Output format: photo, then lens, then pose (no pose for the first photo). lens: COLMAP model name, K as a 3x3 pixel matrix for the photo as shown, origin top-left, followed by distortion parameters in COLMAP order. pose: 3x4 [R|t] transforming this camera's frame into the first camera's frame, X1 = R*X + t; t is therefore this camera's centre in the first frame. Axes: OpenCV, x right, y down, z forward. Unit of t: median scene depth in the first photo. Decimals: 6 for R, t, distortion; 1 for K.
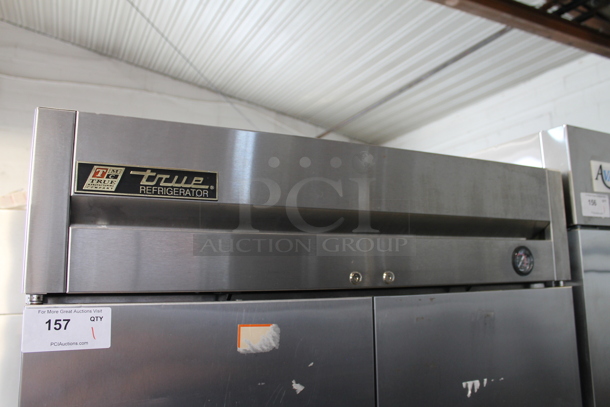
lens RADIAL K [[507.0, 0, 305.1], [0, 507.0, 202.2], [0, 0, 1]] dist [-0.091589, 0.001102]
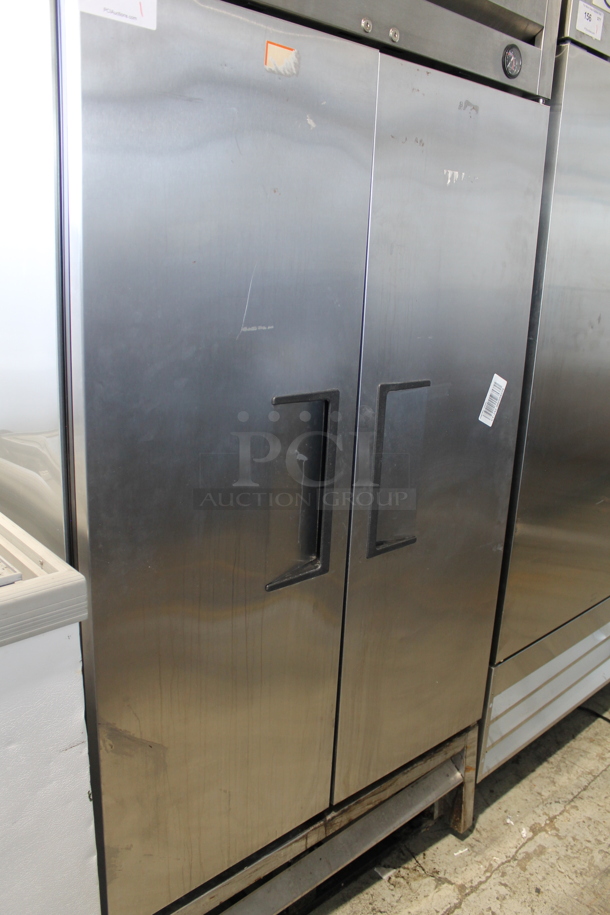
lens RADIAL K [[760.6, 0, 305.8], [0, 760.6, 457.7], [0, 0, 1]] dist [-0.091589, 0.001102]
pose [[0.959354, -0.010845, 0.281997, -0.315118], [-0.110859, 0.904449, 0.411925, 0.253782], [-0.259519, -0.426444, 0.866484, -0.390533]]
